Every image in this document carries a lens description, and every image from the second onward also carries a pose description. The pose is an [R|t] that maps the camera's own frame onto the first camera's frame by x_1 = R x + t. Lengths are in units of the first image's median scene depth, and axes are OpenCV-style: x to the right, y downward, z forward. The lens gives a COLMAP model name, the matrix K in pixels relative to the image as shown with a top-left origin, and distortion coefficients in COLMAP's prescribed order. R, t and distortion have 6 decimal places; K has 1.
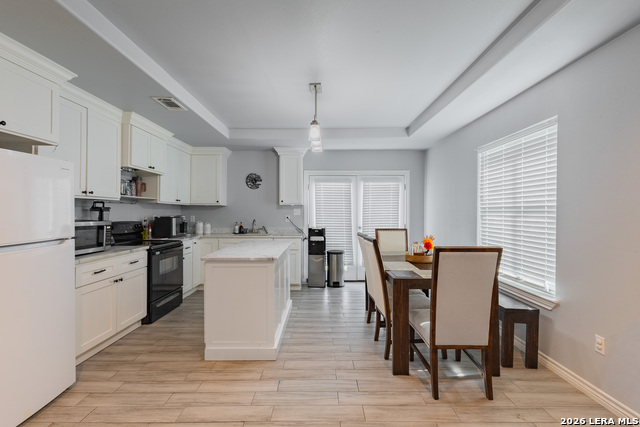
lens RADIAL K [[293.2, 0, 320.9], [0, 293.2, 214.7], [0, 0, 1]] dist [0.008126, -0.001789]
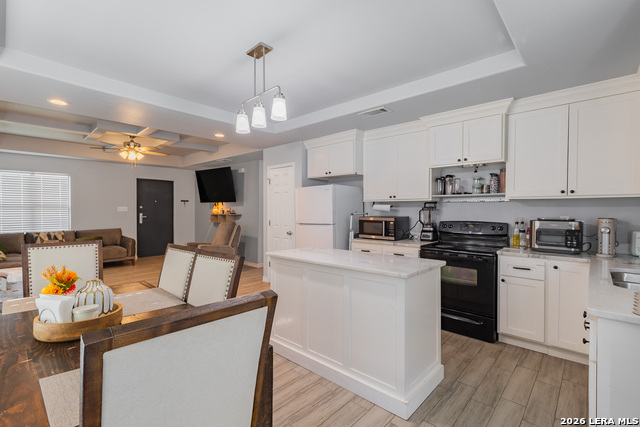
lens RADIAL K [[293.2, 0, 320.9], [0, 293.2, 213.8], [0, 0, 1]] dist [0.008126, -0.001789]
pose [[-0.674401, 0.006236, -0.738339, 0.316546], [-0.010159, 0.999791, 0.017724, -0.012034], [0.738295, 0.019454, -0.674197, 1.164161]]
